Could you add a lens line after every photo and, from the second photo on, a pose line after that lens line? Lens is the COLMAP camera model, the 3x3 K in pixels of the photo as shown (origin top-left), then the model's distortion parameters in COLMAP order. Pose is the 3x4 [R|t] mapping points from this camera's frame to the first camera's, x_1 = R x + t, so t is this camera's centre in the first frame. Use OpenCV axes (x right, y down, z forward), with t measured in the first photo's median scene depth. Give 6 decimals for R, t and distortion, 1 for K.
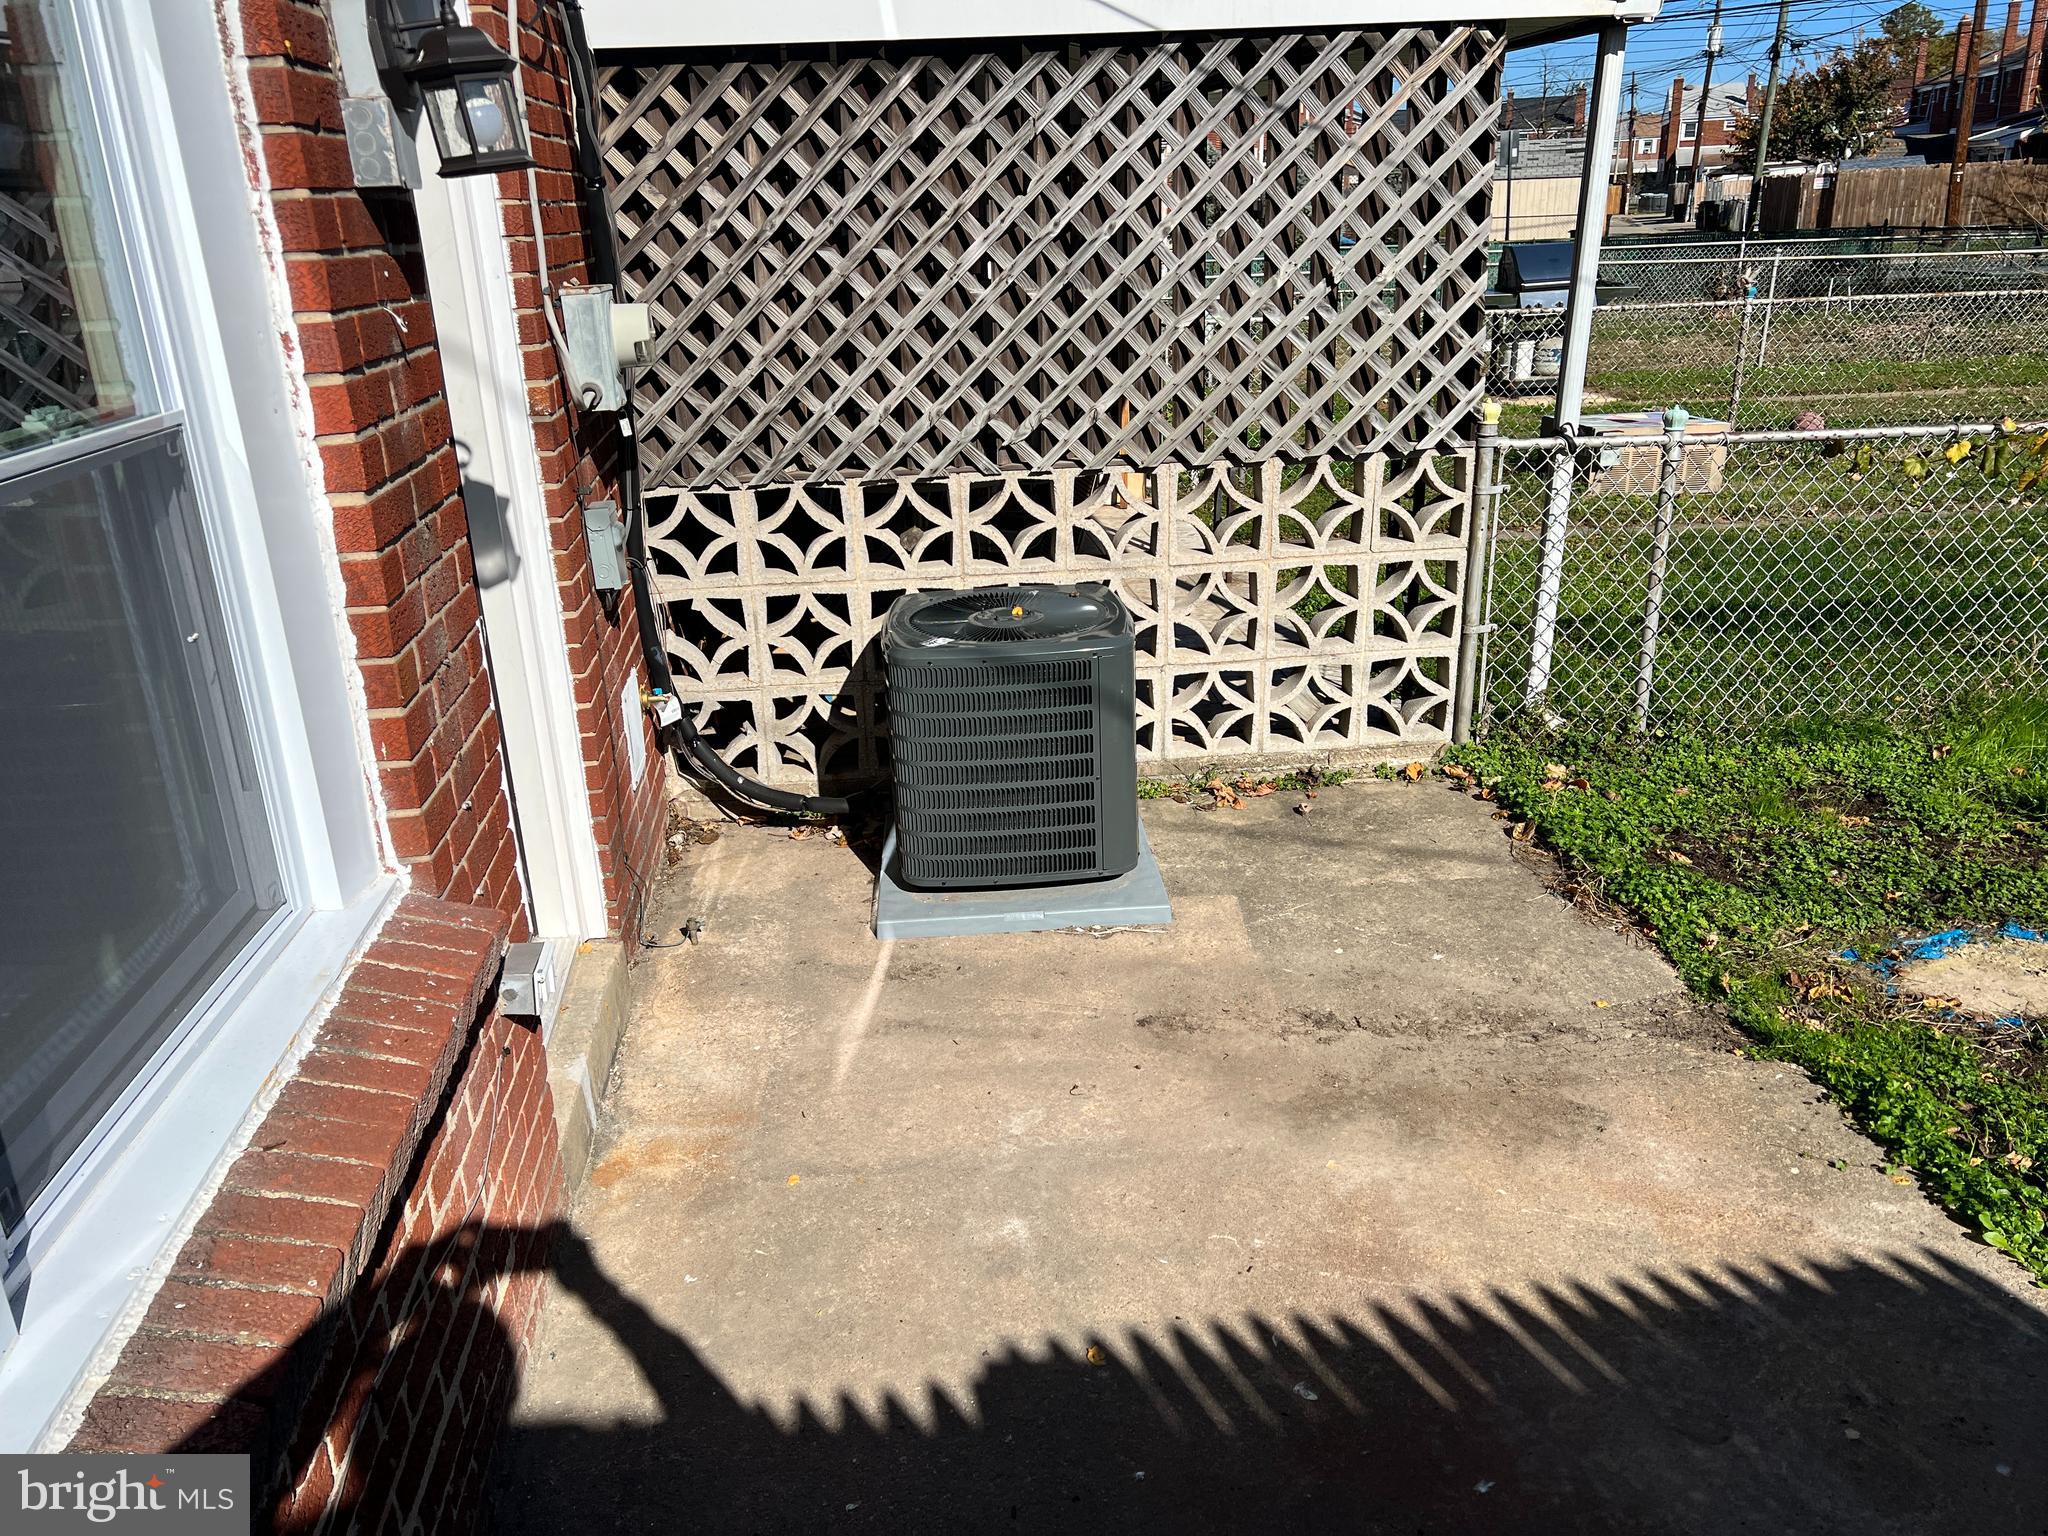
lens RADIAL K [[1548.8, 0, 1024.6], [0, 1548.8, 766.6], [0, 0, 1]] dist [0.069684, -0.081550]
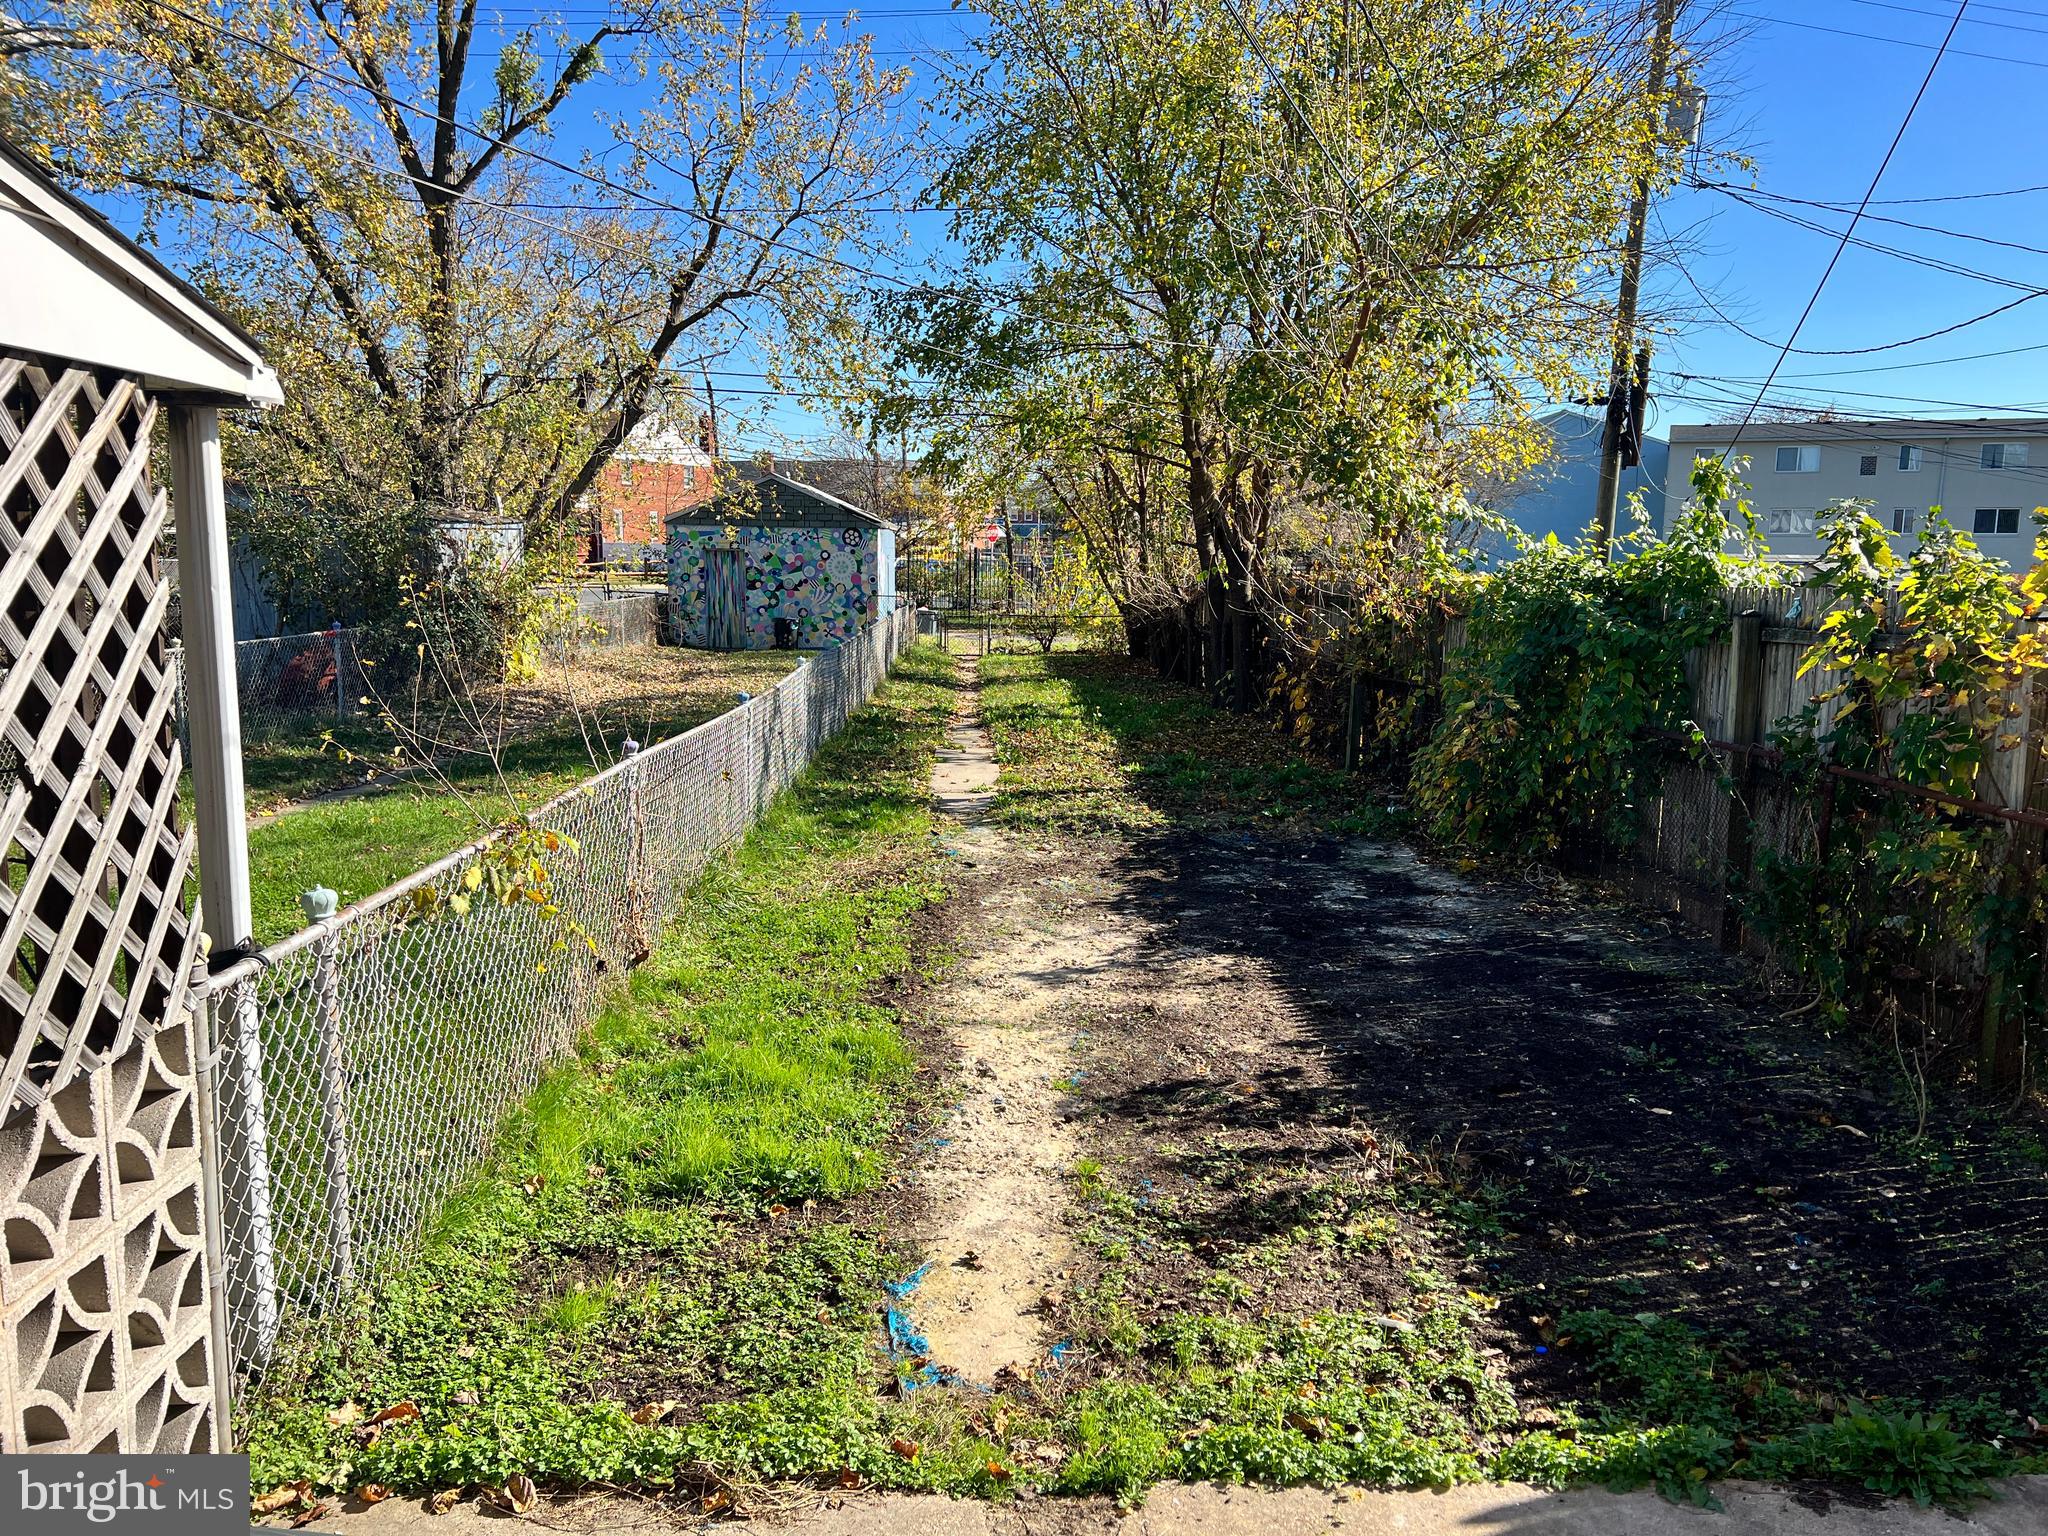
lens RADIAL K [[1548.8, 0, 1025.8], [0, 1548.8, 774.4], [0, 0, 1]] dist [0.069684, -0.081550]
pose [[0.105968, -0.118117, 0.987329, -0.302993], [0.344591, 0.935755, 0.074963, -0.232507], [-0.932753, 0.332281, 0.139862, 0.593890]]
